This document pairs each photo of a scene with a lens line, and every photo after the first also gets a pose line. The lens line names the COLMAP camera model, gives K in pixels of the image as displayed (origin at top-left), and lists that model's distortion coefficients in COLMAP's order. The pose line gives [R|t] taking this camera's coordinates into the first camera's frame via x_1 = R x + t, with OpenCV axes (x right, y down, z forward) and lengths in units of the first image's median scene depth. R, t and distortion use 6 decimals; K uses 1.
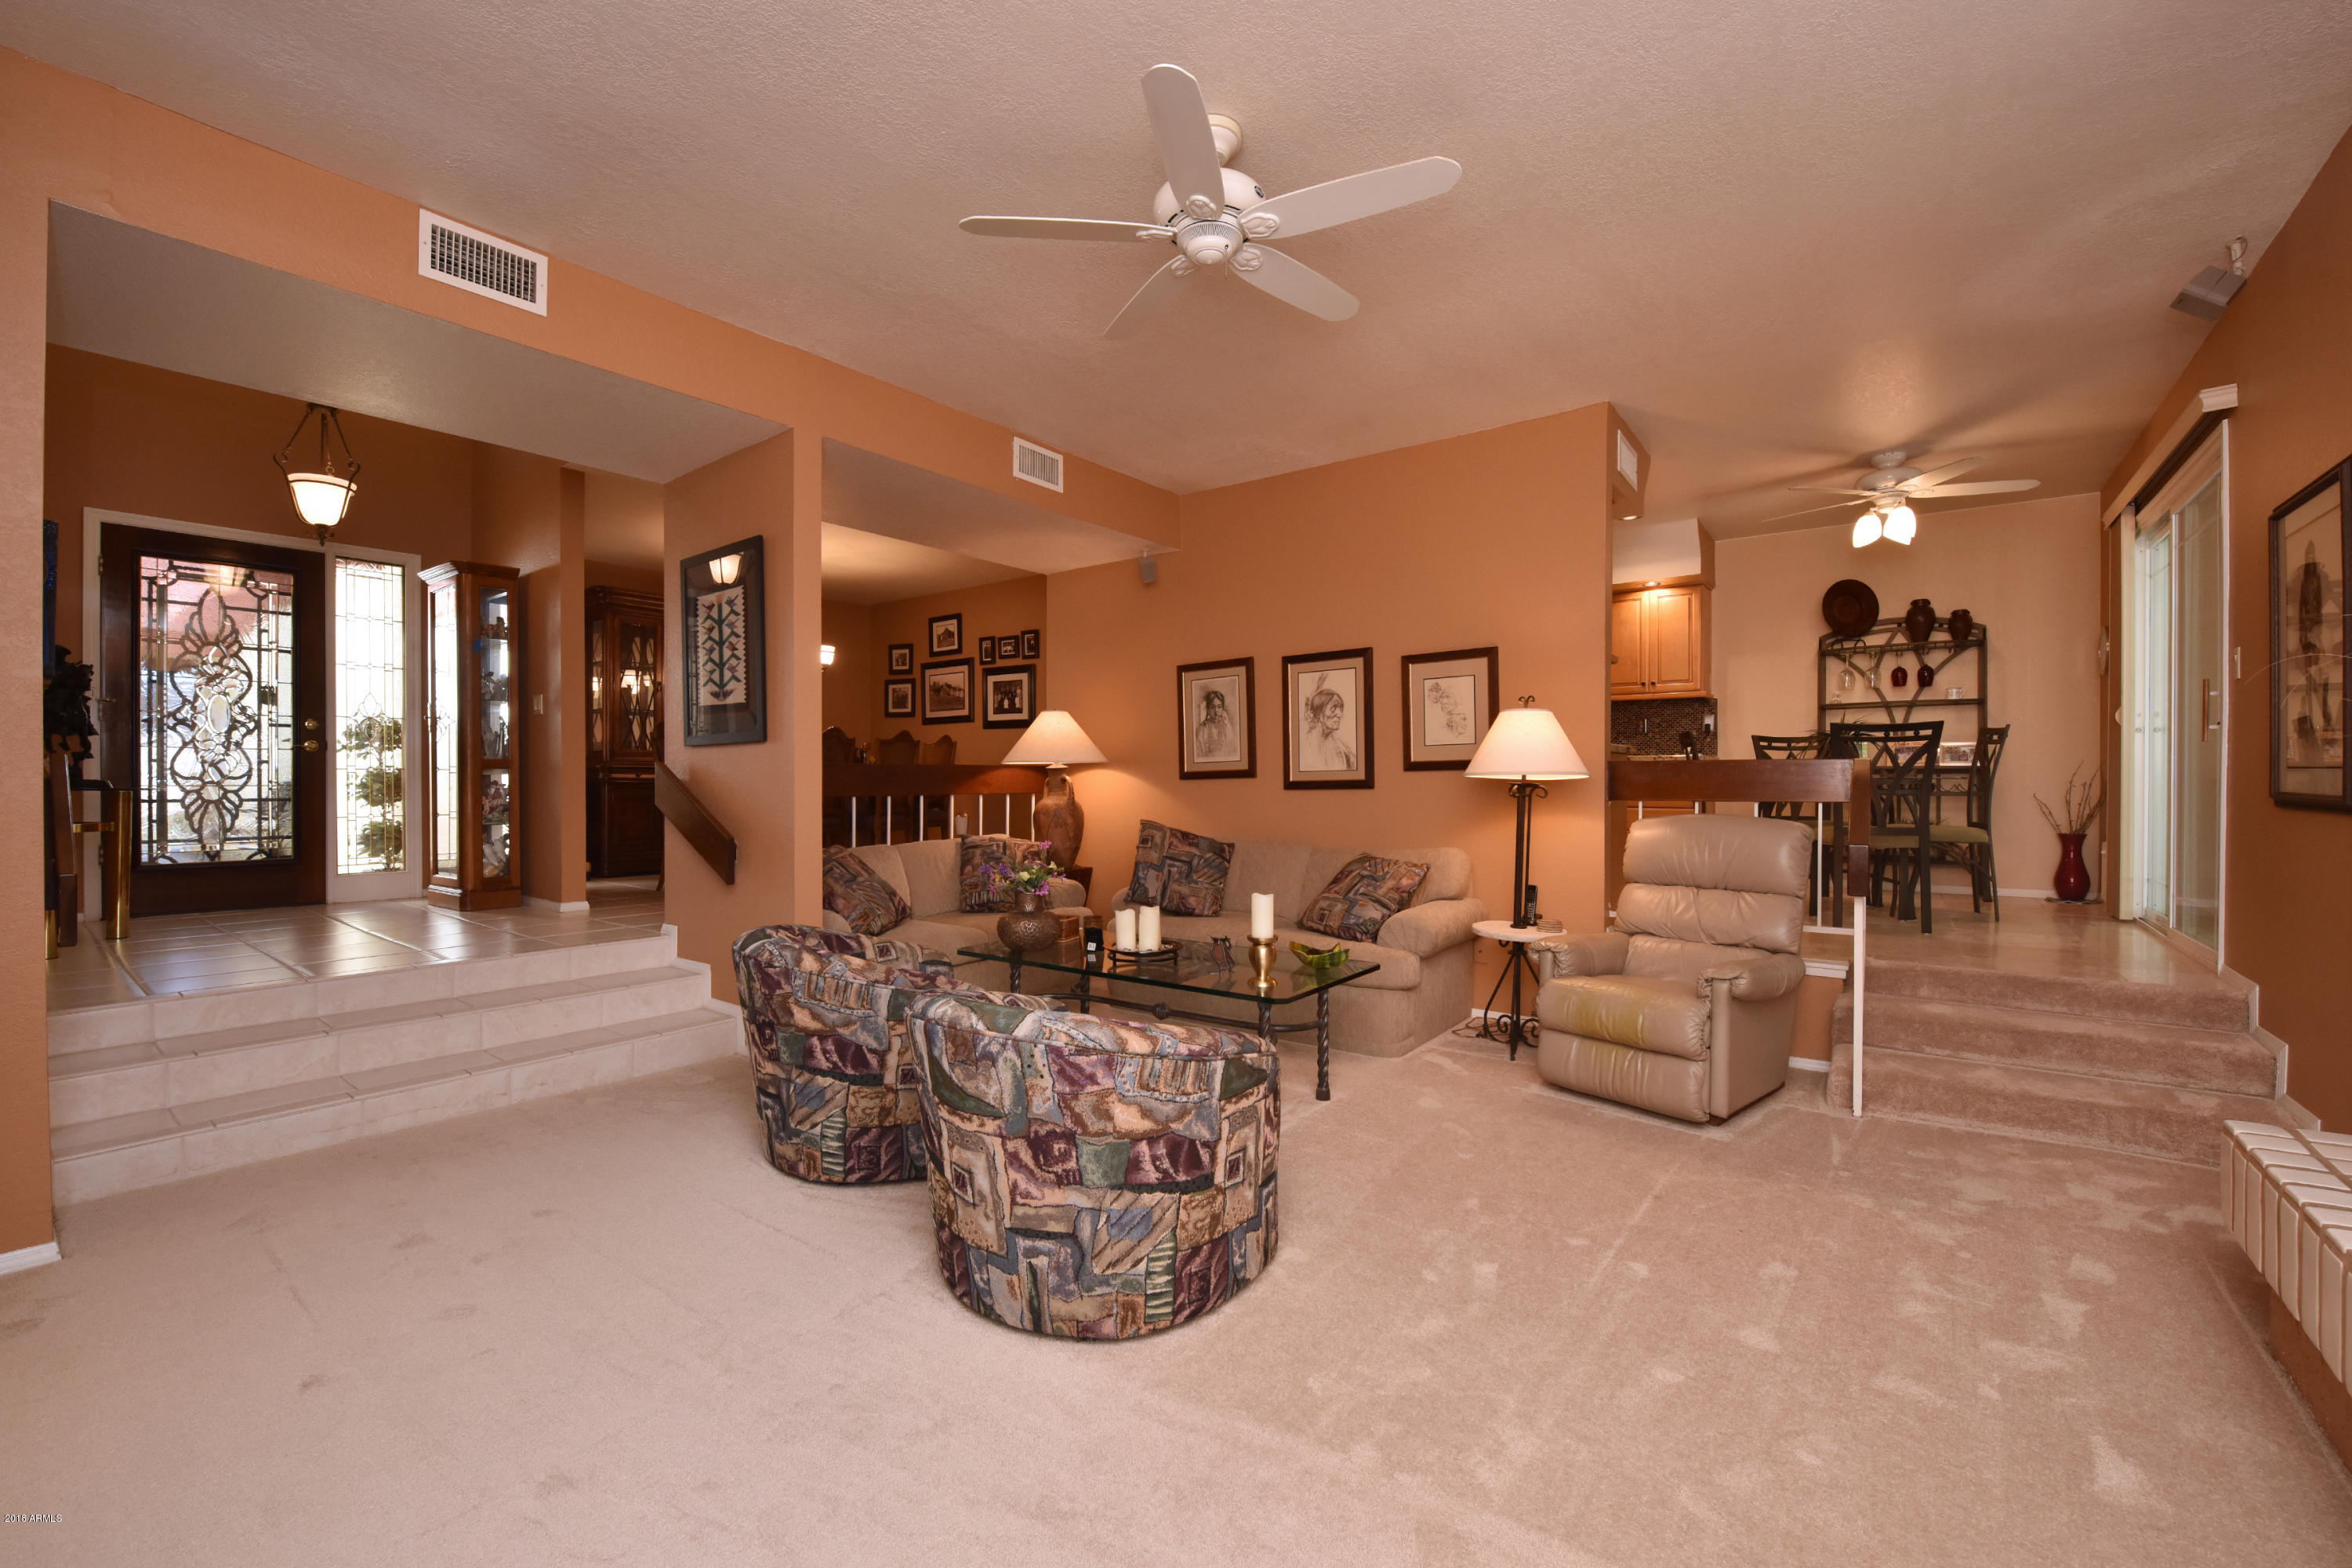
lens RADIAL K [[958.6, 0, 1140.6], [0, 958.6, 785.8], [0, 0, 1]] dist [-0.020920, -0.001414]
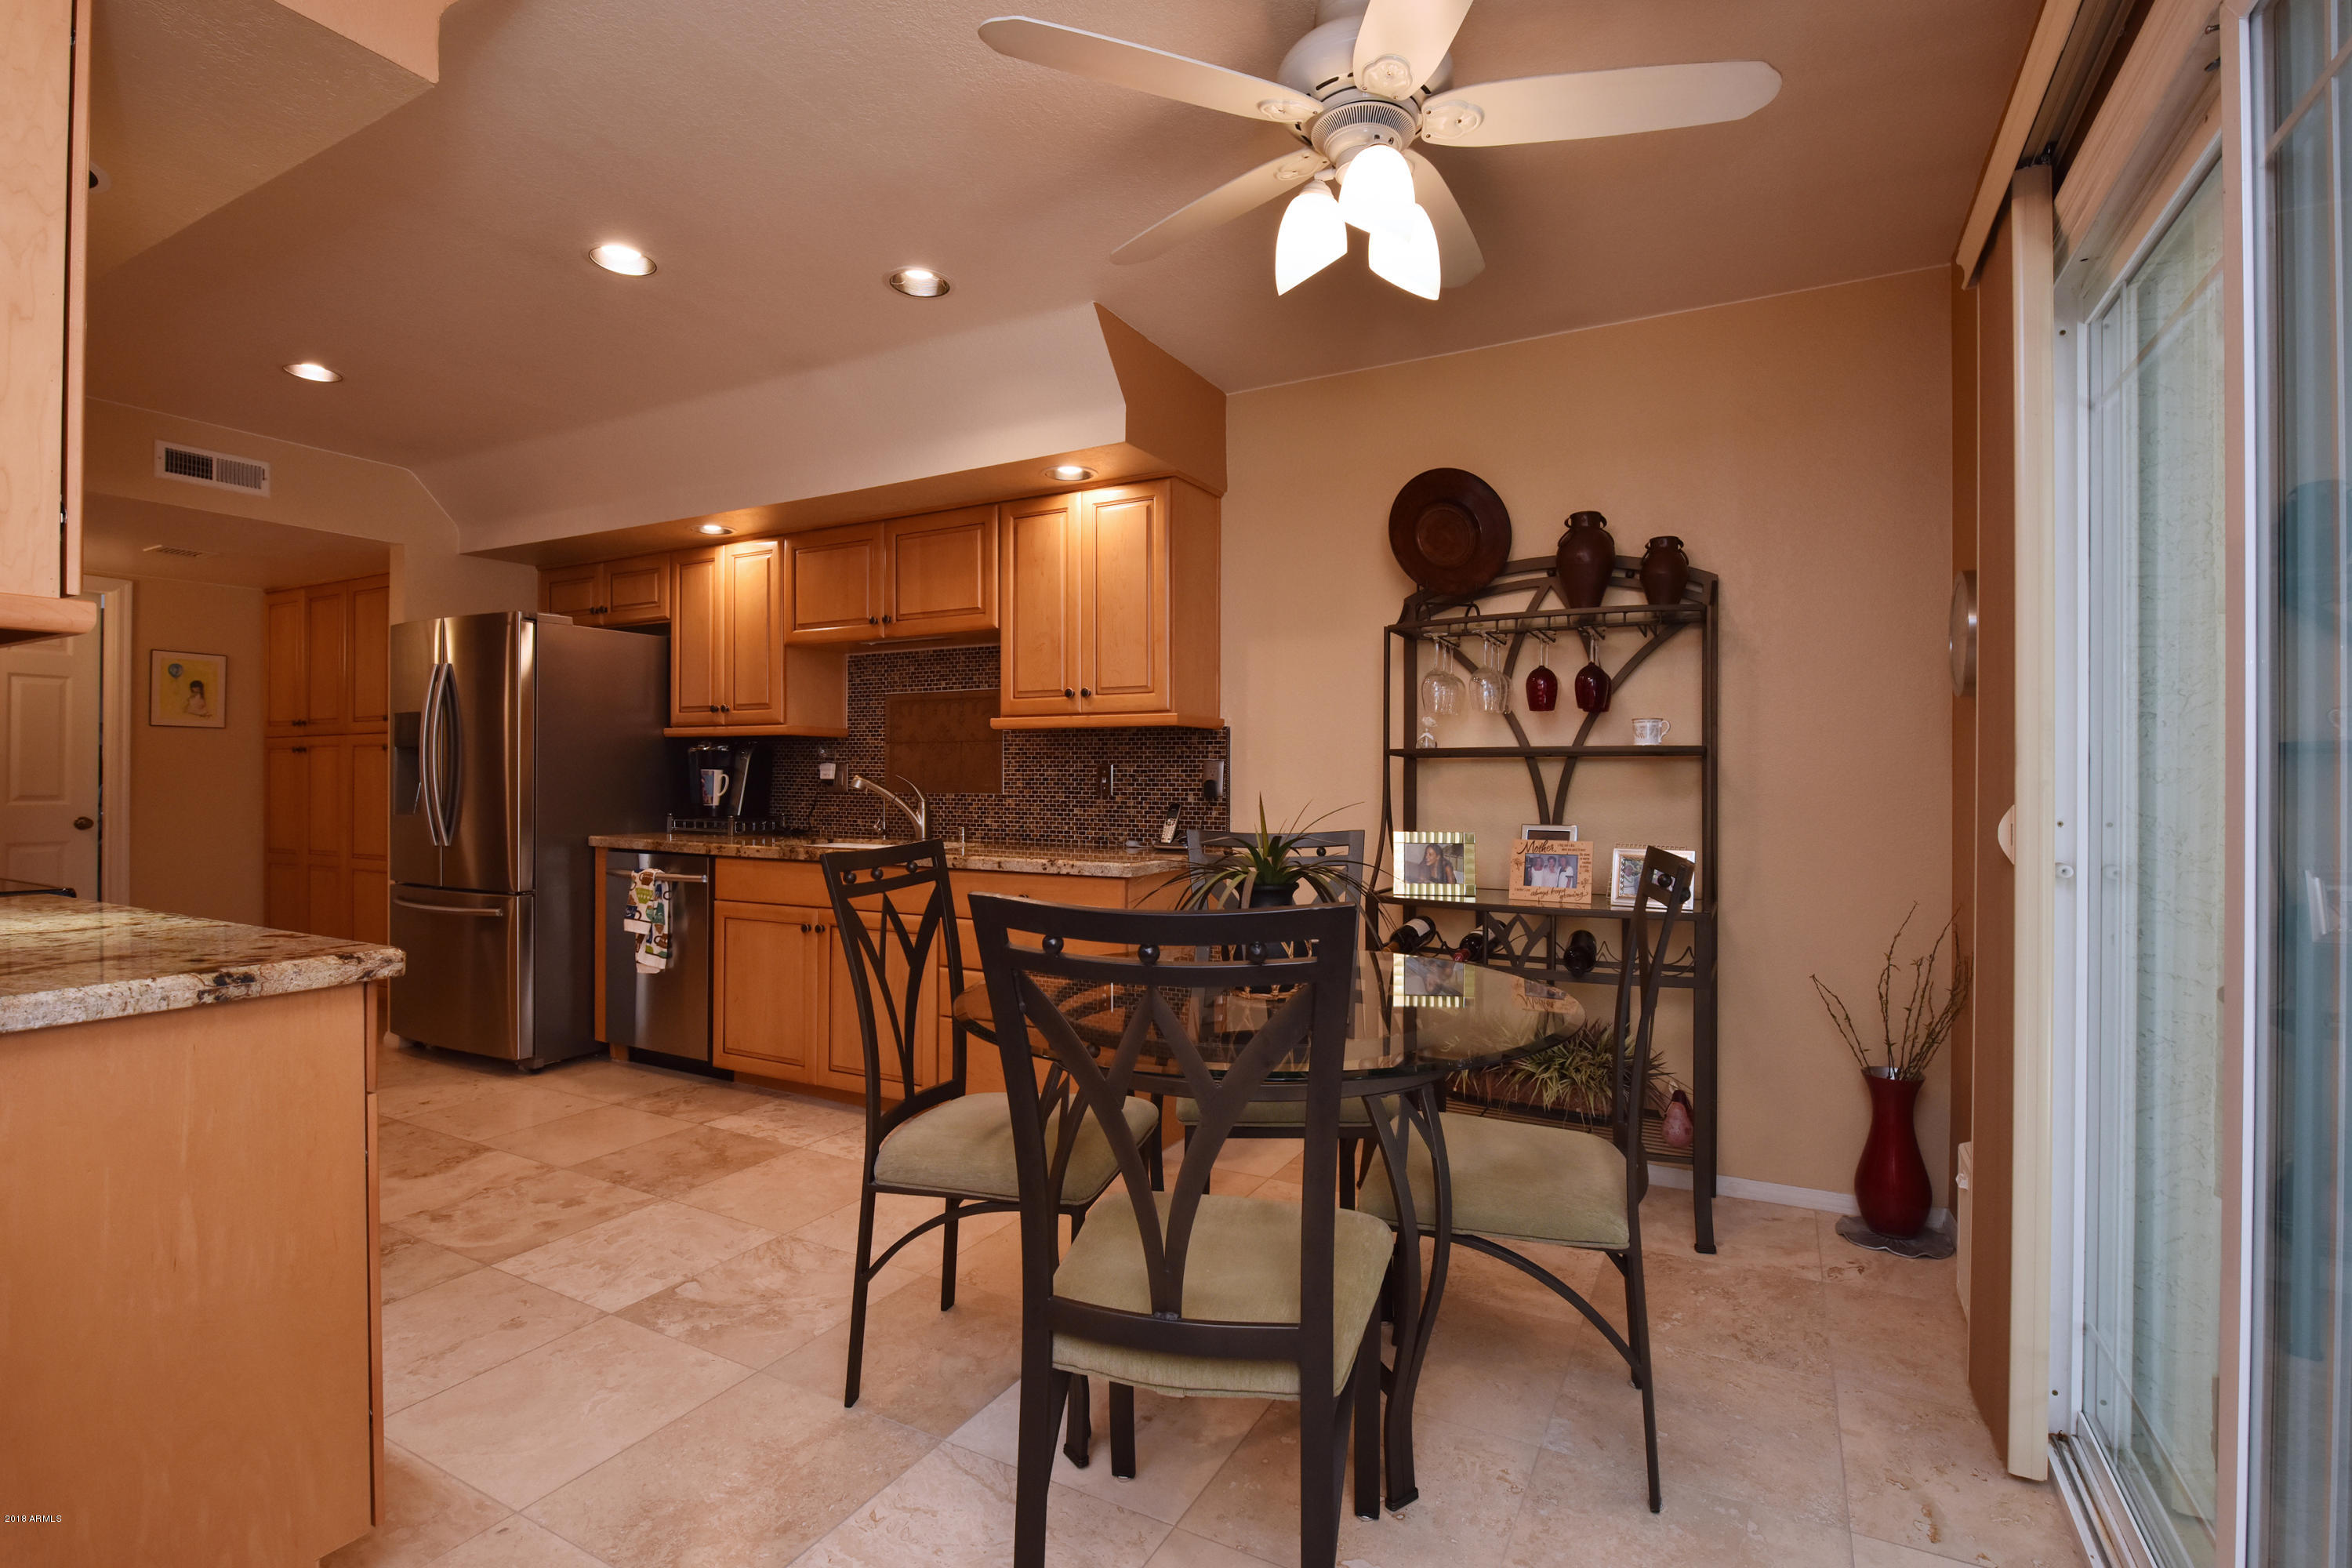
lens RADIAL K [[1096.9, 0, 1186.5], [0, 1096.9, 800.3], [0, 0, 1]] dist [-0.006405, -0.002308]
pose [[0.983190, -0.002031, 0.182571, 0.559517], [0.000708, 0.999973, 0.007311, -0.070519], [-0.182581, -0.007059, 0.983165, 0.544650]]
